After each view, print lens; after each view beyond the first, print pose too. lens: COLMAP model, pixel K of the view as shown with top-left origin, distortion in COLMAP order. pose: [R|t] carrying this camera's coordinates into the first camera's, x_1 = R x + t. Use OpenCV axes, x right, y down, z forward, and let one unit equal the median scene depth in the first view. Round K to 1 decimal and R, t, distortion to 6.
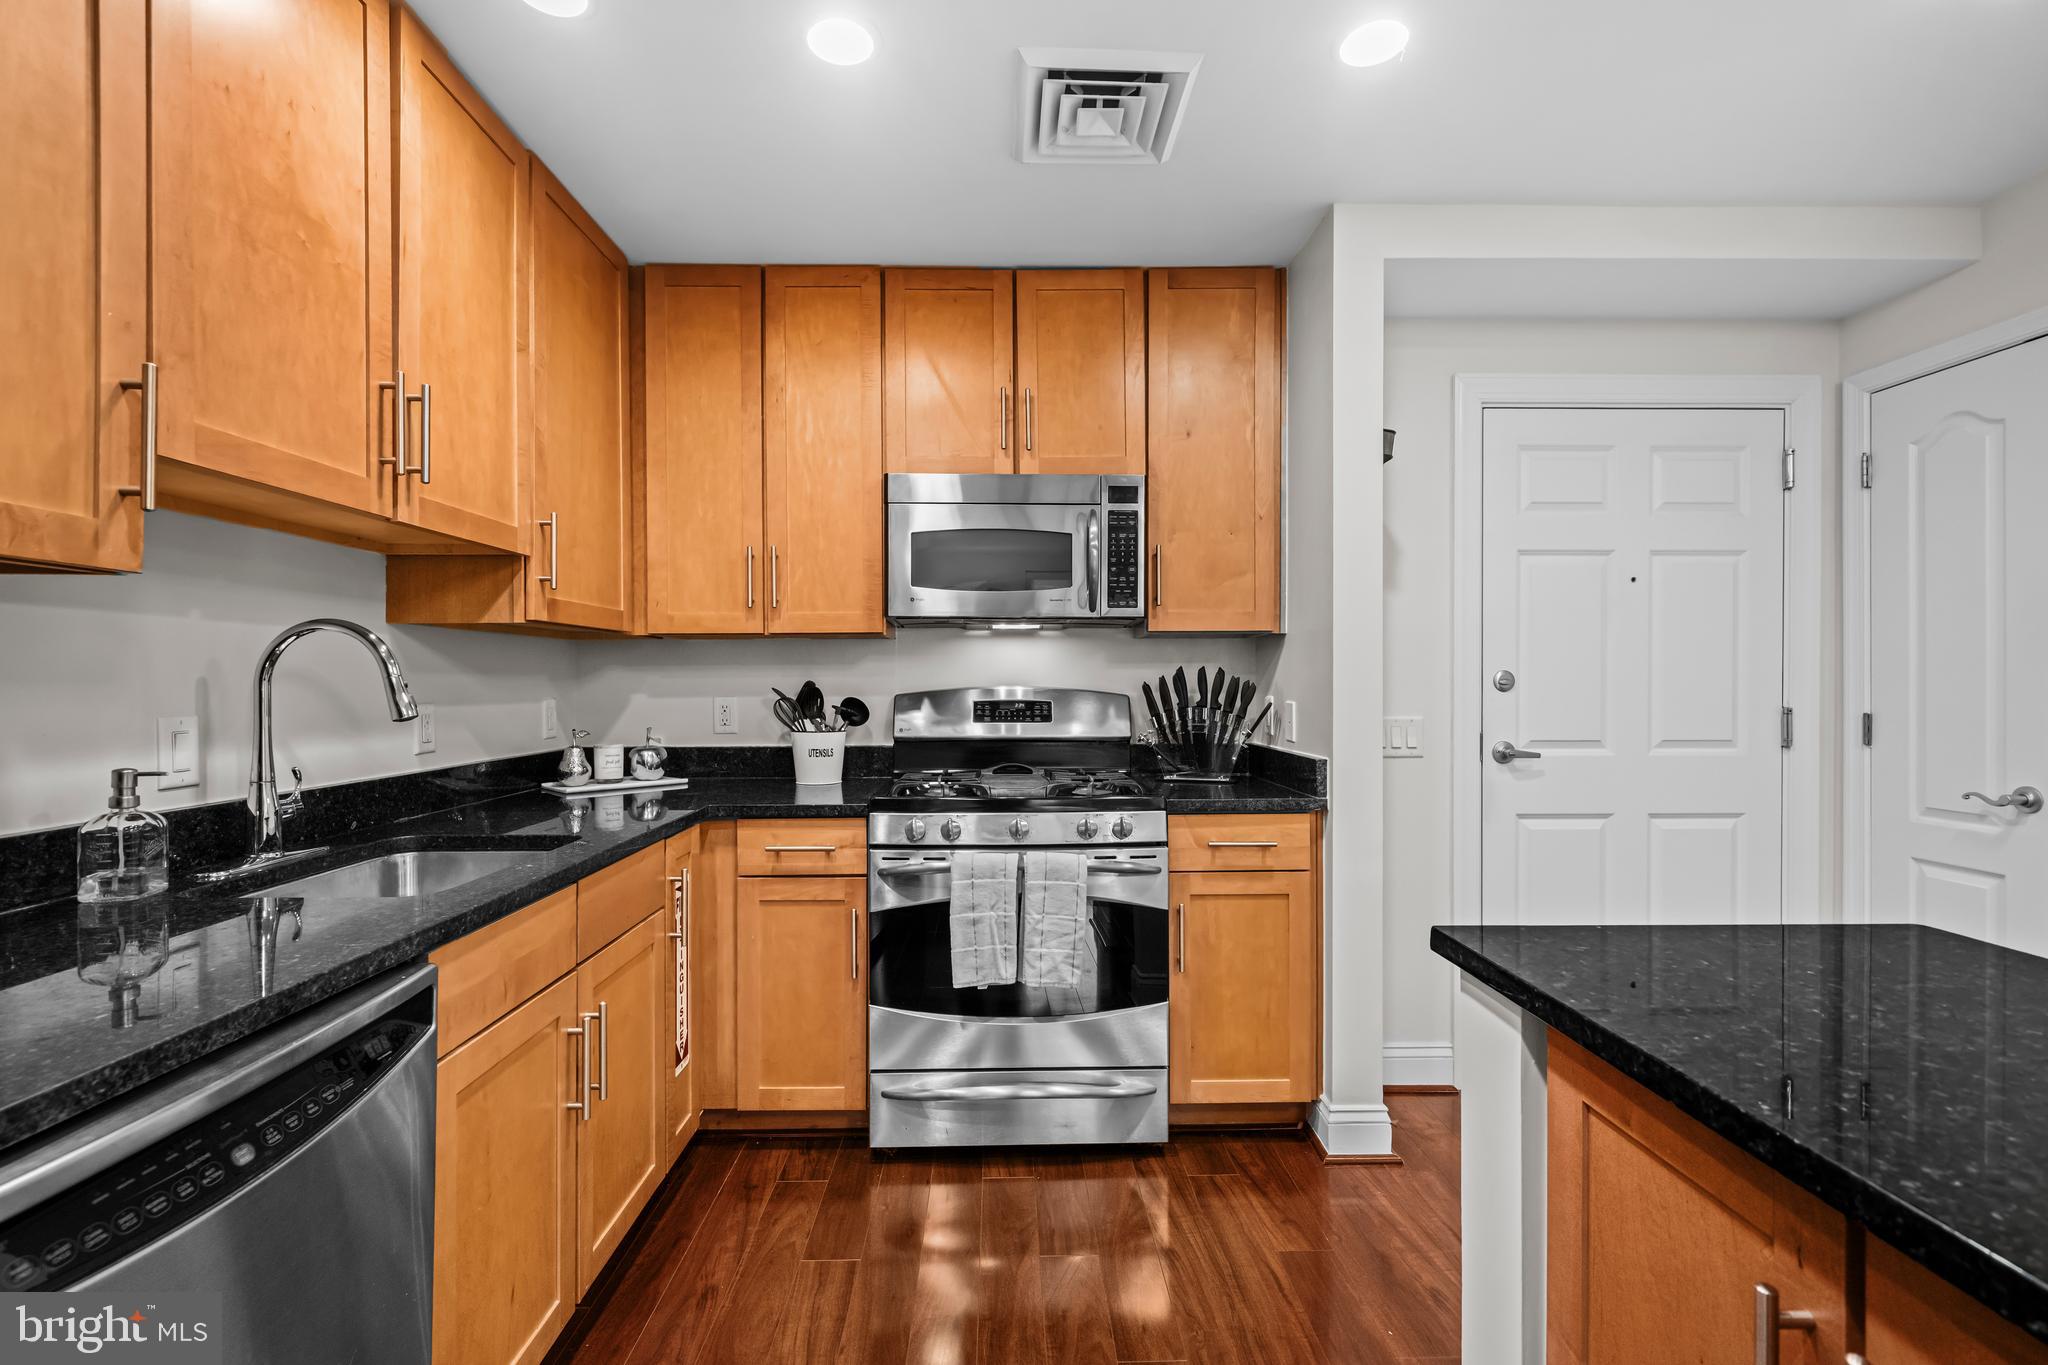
lens RADIAL K [[894.7, 0, 1018.8], [0, 894.7, 686.1], [0, 0, 1]] dist [-0.001452, -0.000165]
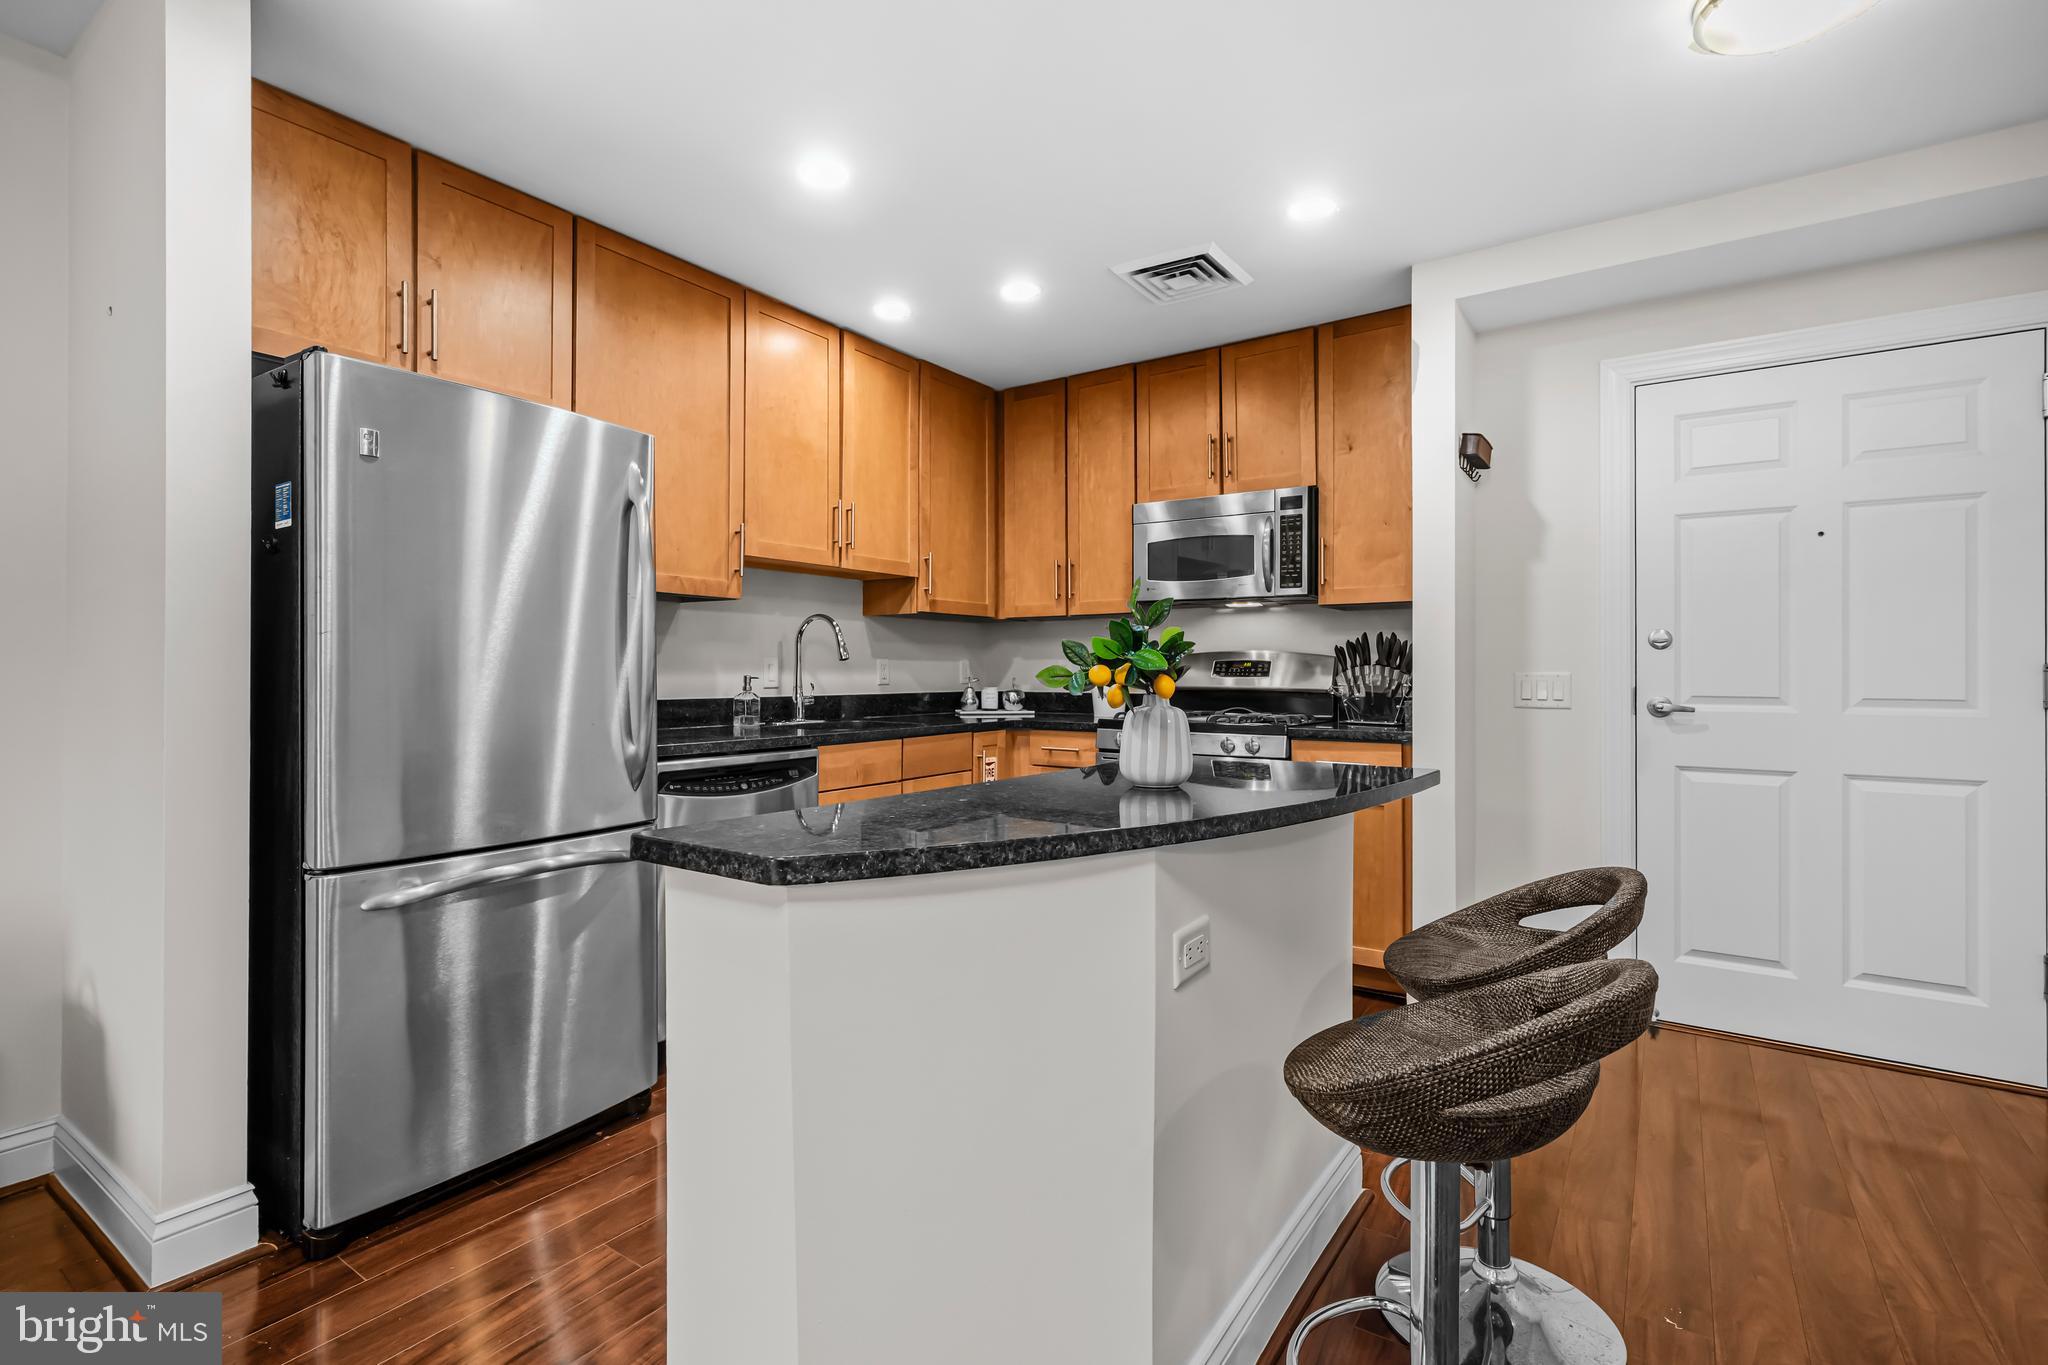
lens RADIAL K [[947.6, 0, 1018.7], [0, 947.6, 664.3], [0, 0, 1]] dist [0.000429, 0.000028]
pose [[0.811822, -0.000443, -0.583904, 0.609013], [-0.006750, 0.999926, -0.010144, 0.042249], [0.583865, 0.012177, 0.811759, -0.373826]]
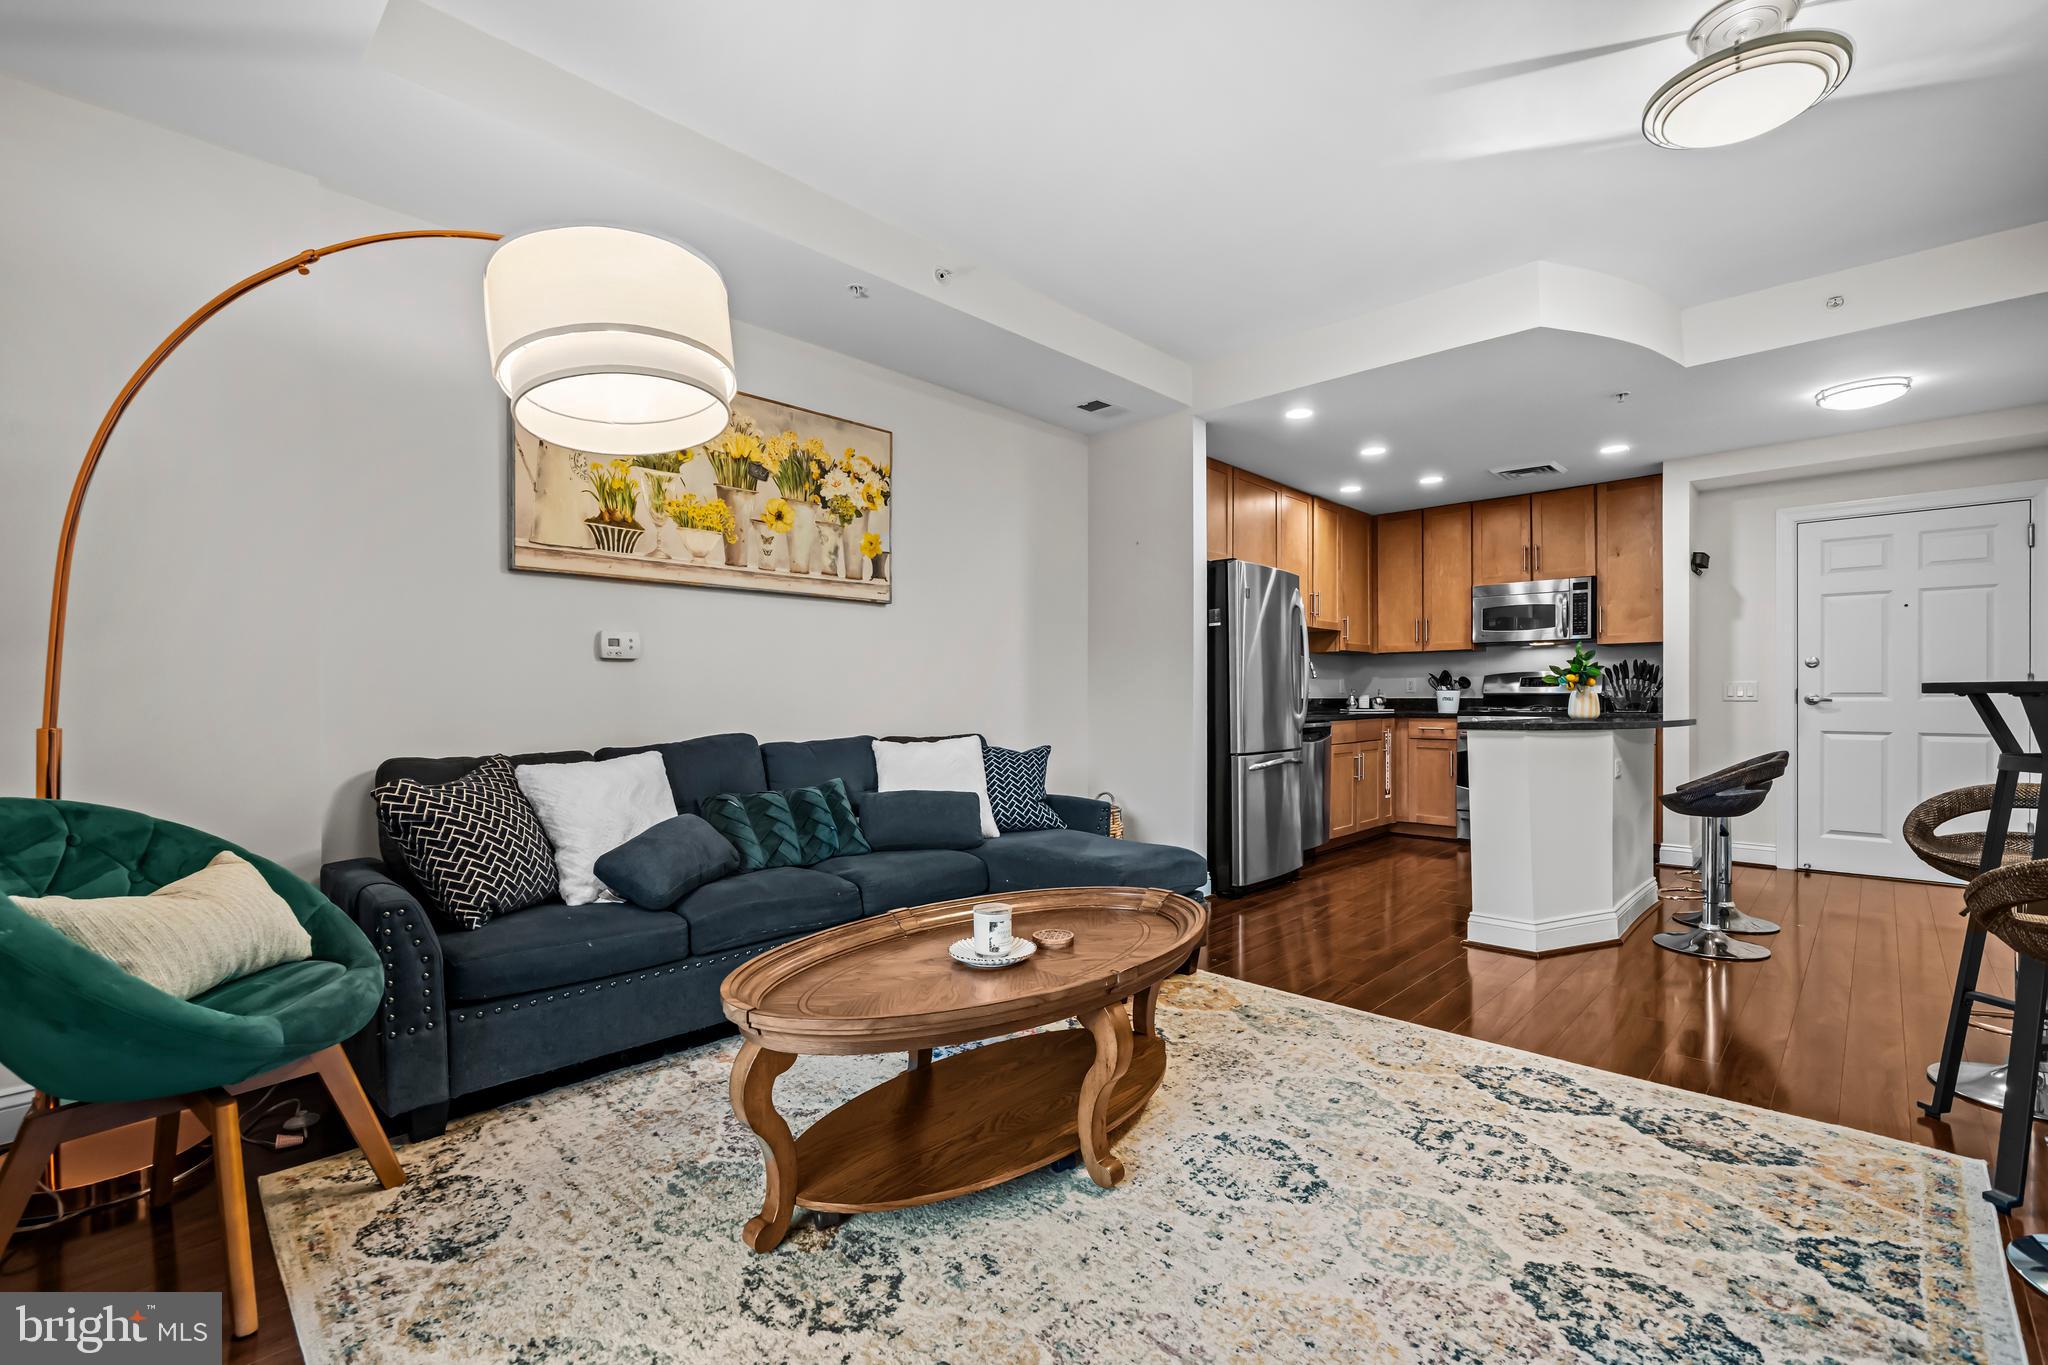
lens RADIAL K [[904.1, 0, 1020.5], [0, 904.1, 703.7], [0, 0, 1]] dist [-0.001157, -0.000223]
pose [[0.706675, 0.004948, -0.707521, 0.750895], [-0.001385, 0.999983, 0.005611, 0.079624], [0.707537, -0.002985, 0.706670, -1.687496]]
